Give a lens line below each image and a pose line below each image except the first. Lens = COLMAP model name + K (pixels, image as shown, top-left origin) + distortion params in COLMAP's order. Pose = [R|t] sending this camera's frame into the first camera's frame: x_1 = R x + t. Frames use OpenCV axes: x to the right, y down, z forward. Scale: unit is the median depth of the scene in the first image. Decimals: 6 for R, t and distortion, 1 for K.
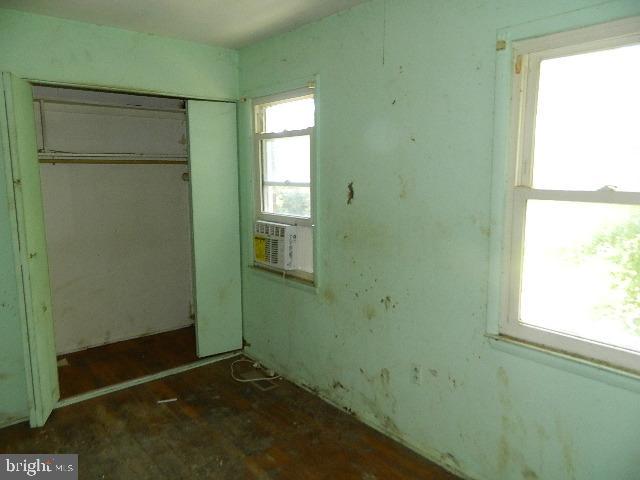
lens RADIAL K [[483.7, 0, 320.0], [0, 483.7, 240.0], [0, 0, 1]] dist [0.018862, -0.000946]
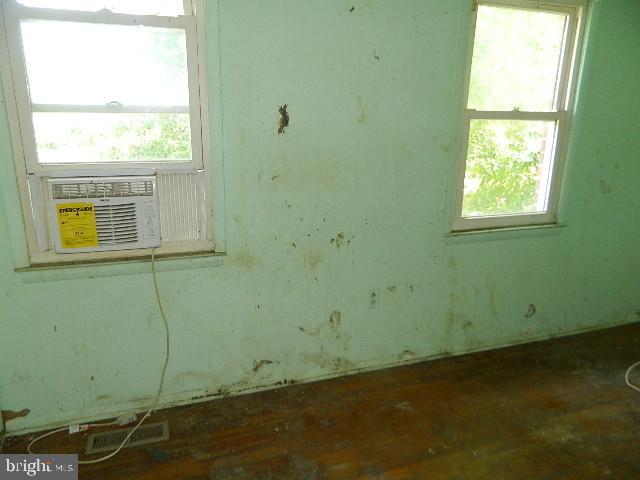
lens RADIAL K [[483.7, 0, 320.0], [0, 483.7, 240.0], [0, 0, 1]] dist [0.018862, -0.000946]
pose [[0.336540, -0.241745, 0.910110, -0.670695], [0.117748, 0.969704, 0.214034, -0.067985], [-0.934279, 0.035132, 0.354809, 0.674089]]
